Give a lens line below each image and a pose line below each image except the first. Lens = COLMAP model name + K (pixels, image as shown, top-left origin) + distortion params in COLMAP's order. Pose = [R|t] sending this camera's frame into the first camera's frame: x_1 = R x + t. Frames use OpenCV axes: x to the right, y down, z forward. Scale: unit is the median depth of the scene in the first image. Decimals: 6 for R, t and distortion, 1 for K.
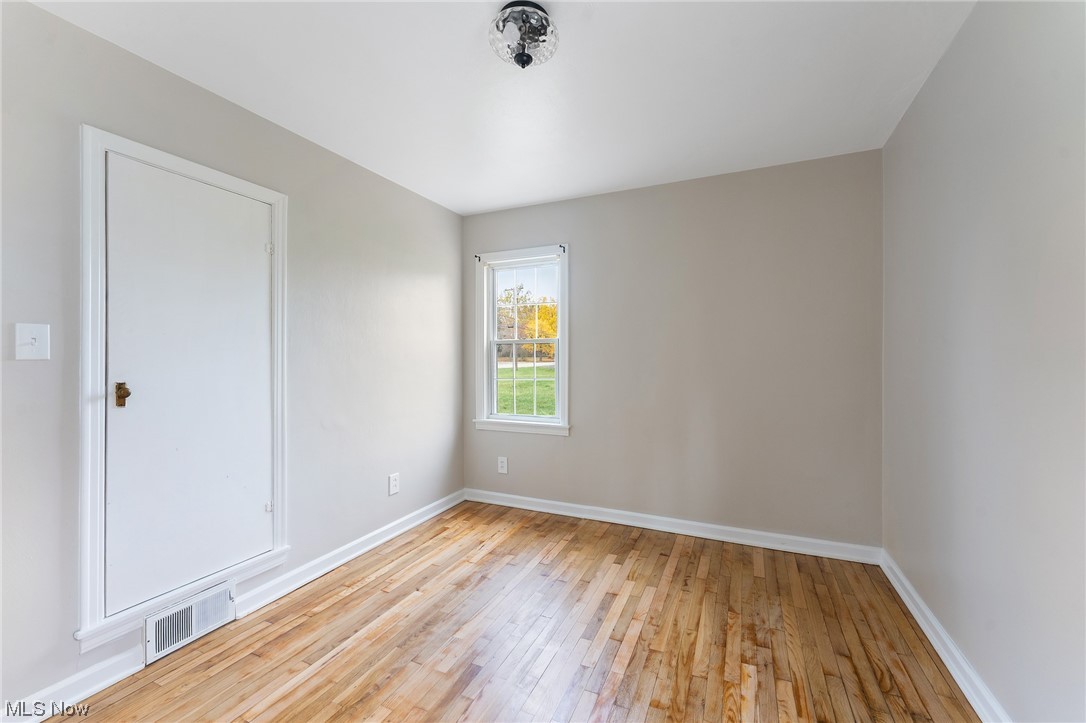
lens RADIAL K [[436.6, 0, 548.6], [0, 436.6, 356.5], [0, 0, 1]] dist [-0.003197, -0.000204]
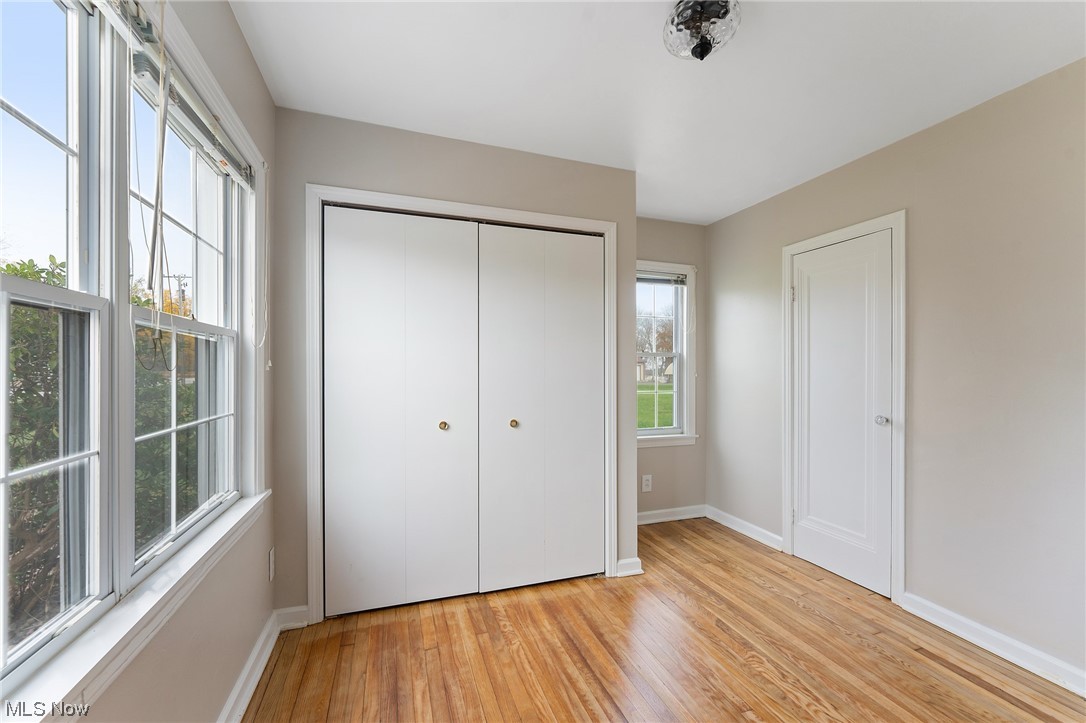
lens RADIAL K [[434.5, 0, 547.0], [0, 434.5, 360.6], [0, 0, 1]] dist [-0.008232, -0.000099]
pose [[0.737700, 0.024907, 0.674669, -1.313894], [-0.012959, 0.999658, -0.022735, 0.006030], [-0.675004, 0.008029, 0.737771, 0.629071]]
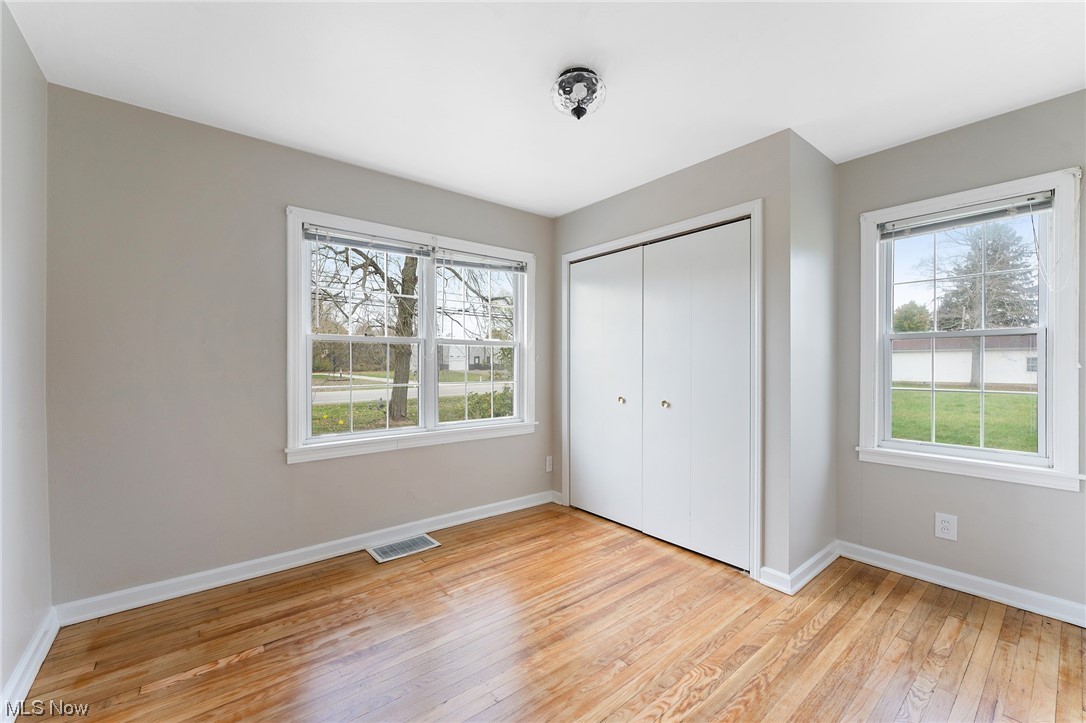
lens RADIAL K [[434.5, 0, 547.0], [0, 434.5, 360.6], [0, 0, 1]] dist [-0.008232, -0.000099]
pose [[0.891585, 0.004112, -0.452834, -0.408731], [-0.002175, 0.999986, 0.004797, 0.000904], [0.452848, -0.003292, 0.891582, 0.188612]]
